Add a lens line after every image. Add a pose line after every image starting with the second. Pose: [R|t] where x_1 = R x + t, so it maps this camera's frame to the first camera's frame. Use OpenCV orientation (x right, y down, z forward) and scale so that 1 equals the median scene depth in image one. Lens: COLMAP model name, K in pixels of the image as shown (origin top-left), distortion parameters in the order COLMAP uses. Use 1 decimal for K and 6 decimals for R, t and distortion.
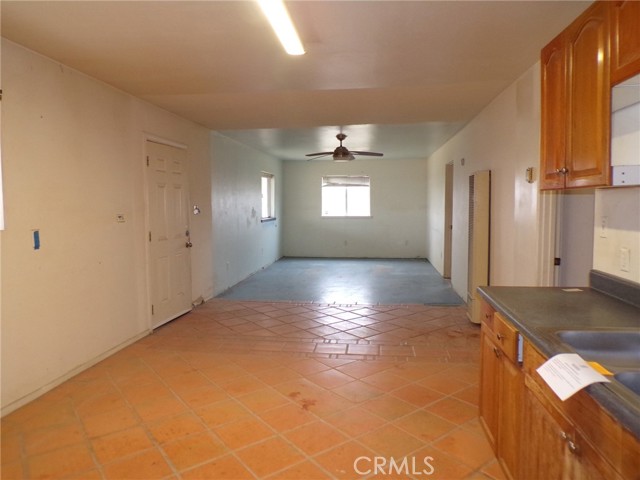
lens RADIAL K [[425.7, 0, 322.2], [0, 425.7, 237.6], [0, 0, 1]] dist [-0.020094, 0.004816]
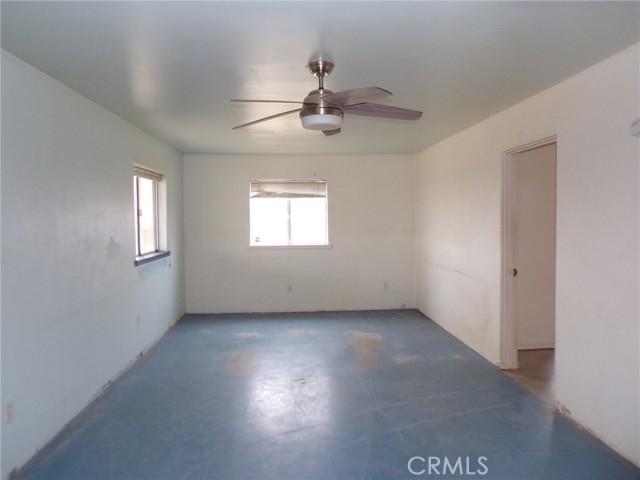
lens RADIAL K [[425.7, 0, 320.0], [0, 425.7, 237.6], [0, 0, 1]] dist [-0.020094, 0.004816]
pose [[0.979954, -0.011928, 0.198867, -0.024563], [0.019868, 0.999081, -0.037977, -0.038256], [-0.198231, 0.041167, 0.979290, 0.393065]]
